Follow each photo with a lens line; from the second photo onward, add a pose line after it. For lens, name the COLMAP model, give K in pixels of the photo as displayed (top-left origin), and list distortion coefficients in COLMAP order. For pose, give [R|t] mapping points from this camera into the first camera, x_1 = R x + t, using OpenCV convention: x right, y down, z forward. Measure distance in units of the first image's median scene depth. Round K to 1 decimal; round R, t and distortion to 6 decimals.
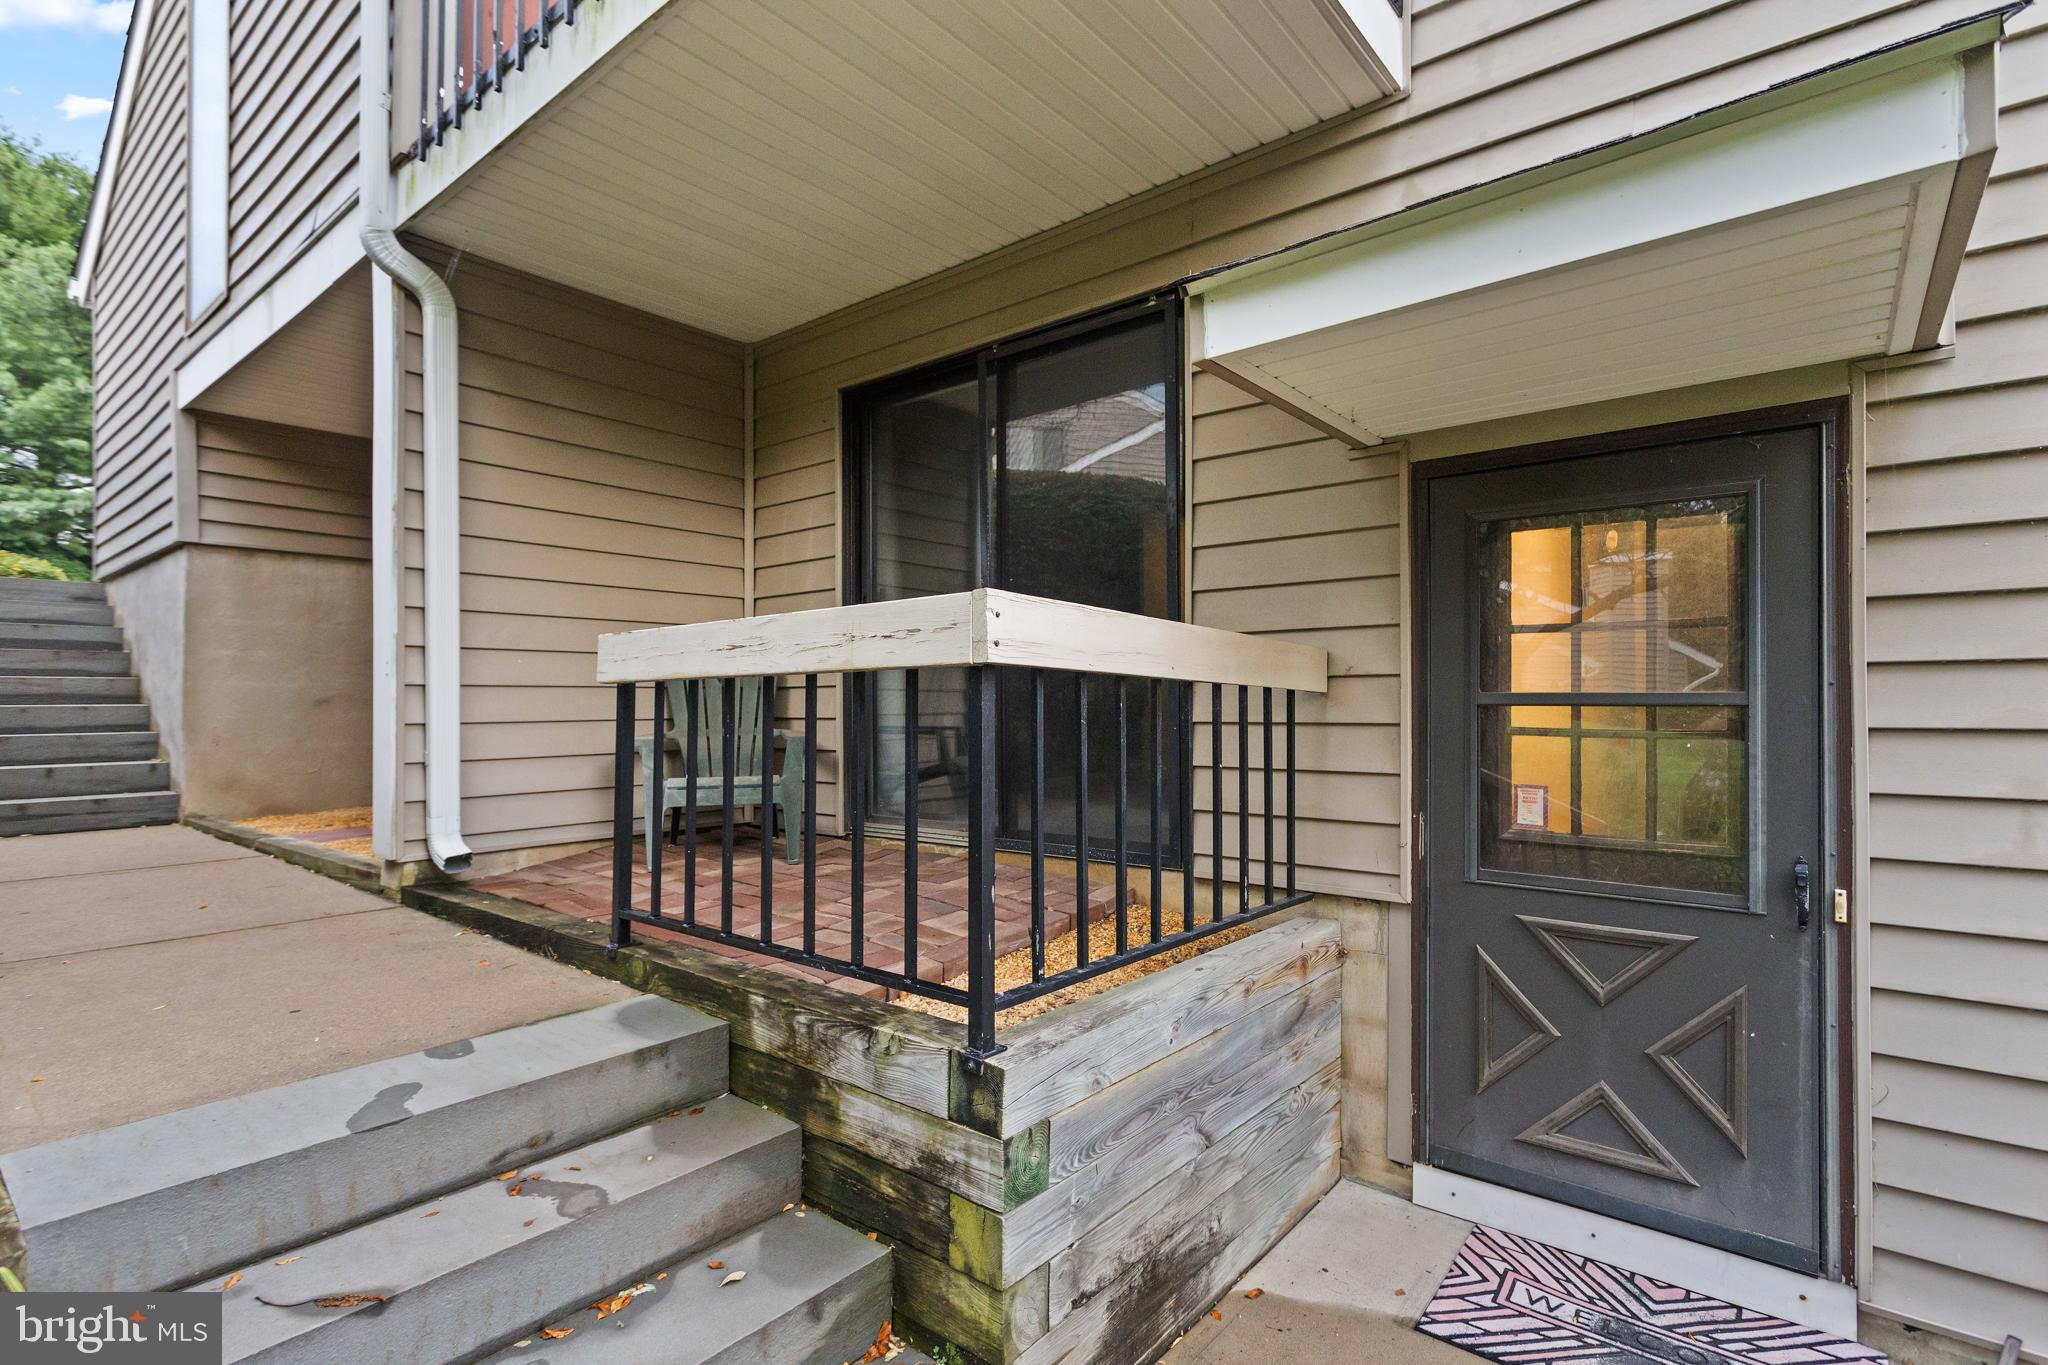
lens RADIAL K [[992.7, 0, 1024.0], [0, 992.7, 682.5], [0, 0, 1]] dist [-0.000531, -0.000366]
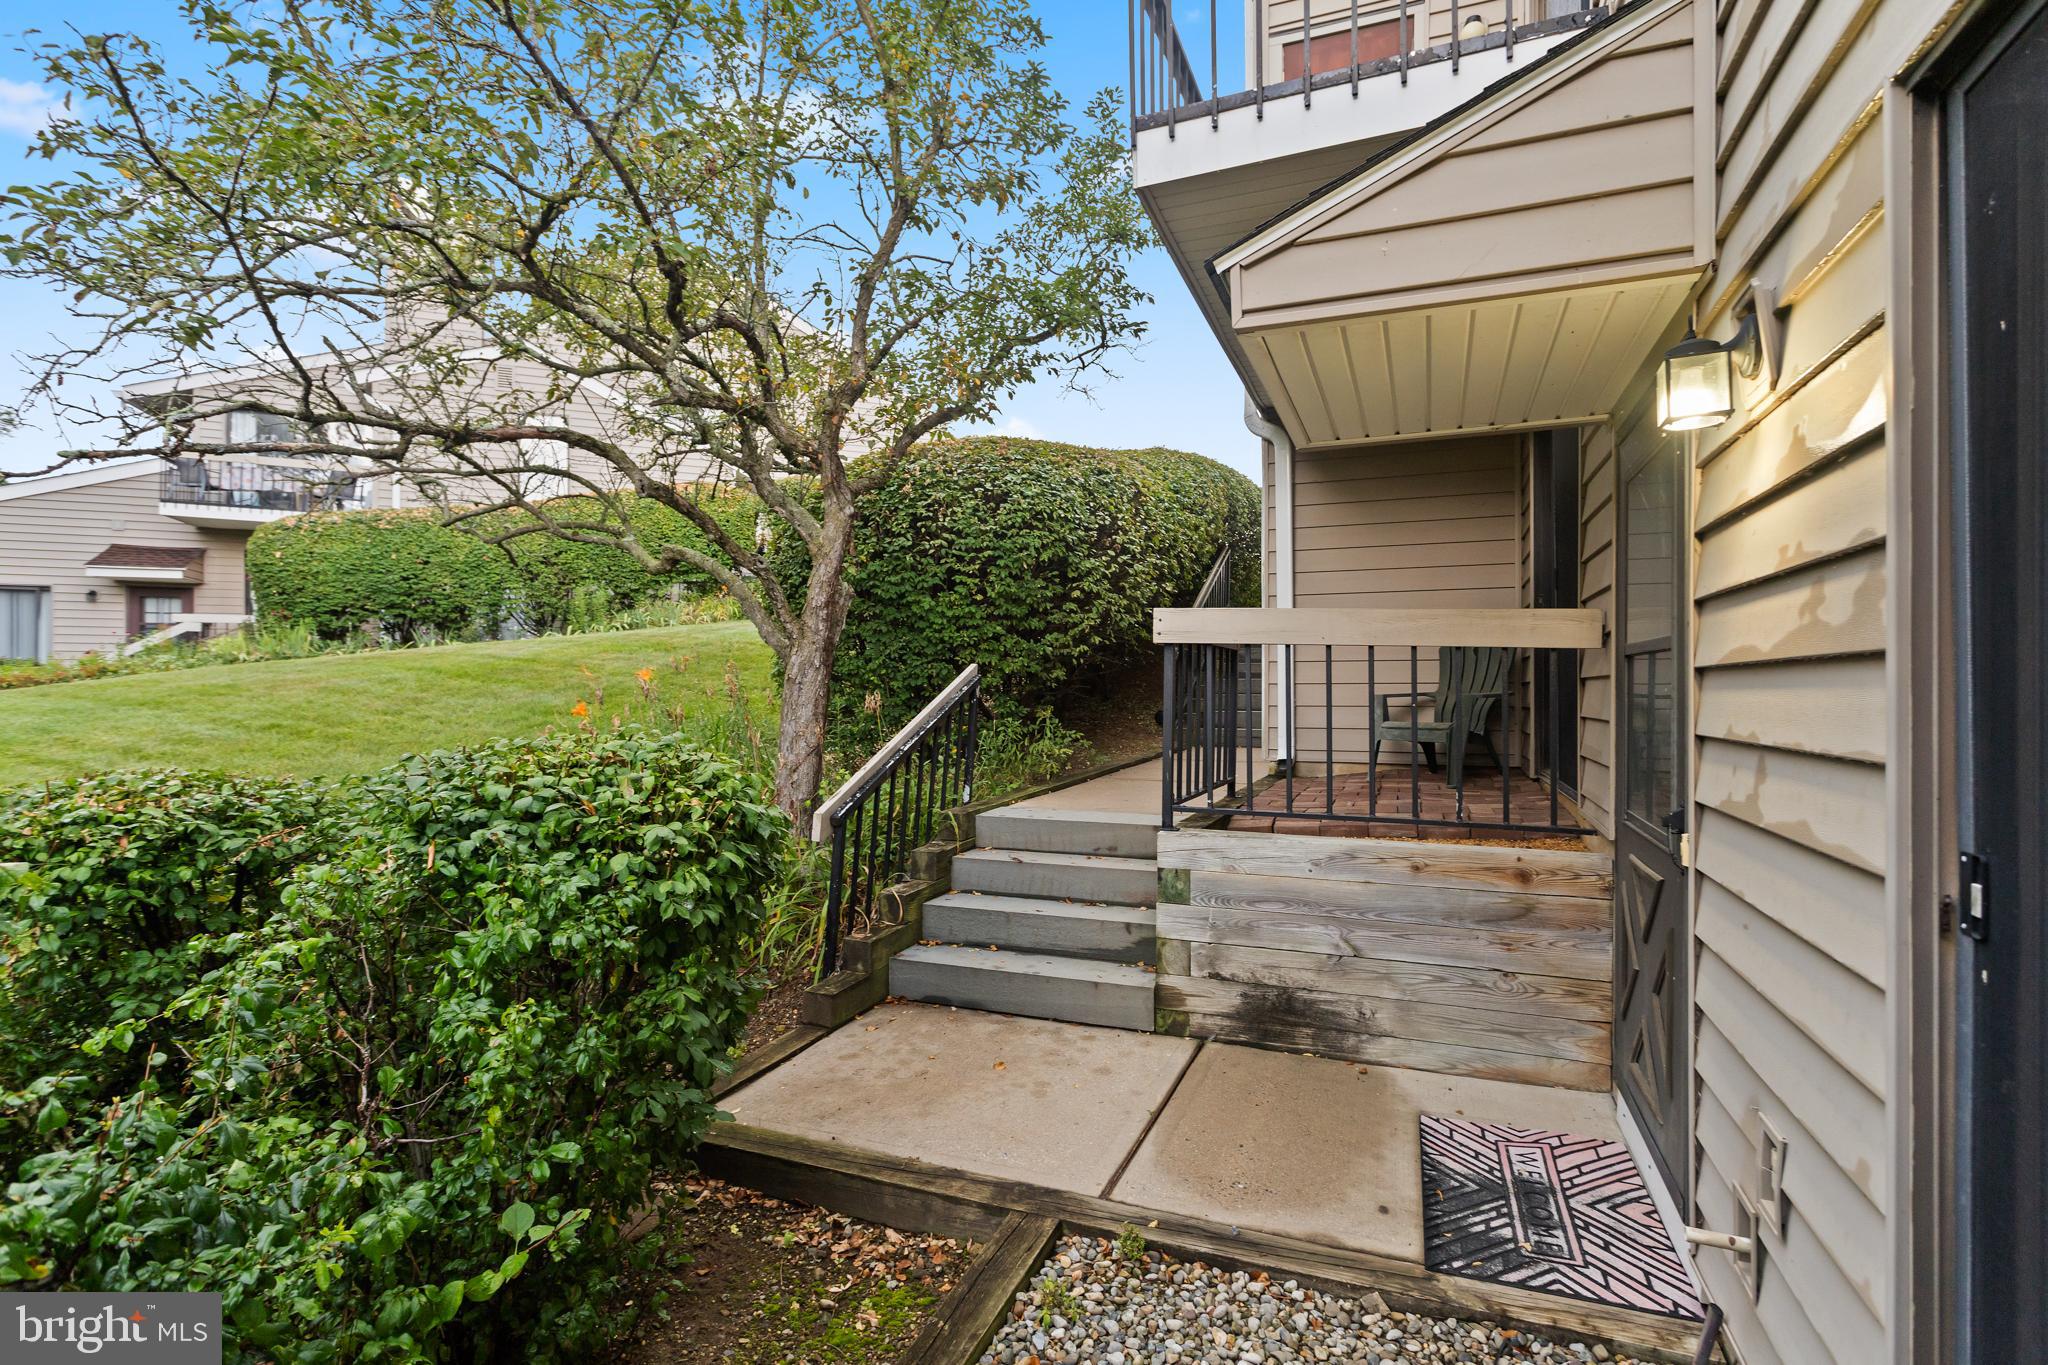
lens RADIAL K [[980.4, 0, 1024.9], [0, 980.4, 630.0], [0, 0, 1]] dist [0.000930, 0.000293]
pose [[0.299896, -0.054438, -0.952417, 1.467620], [0.013156, 0.998512, -0.052930, 0.046764], [0.953881, 0.003343, 0.300166, 0.072626]]
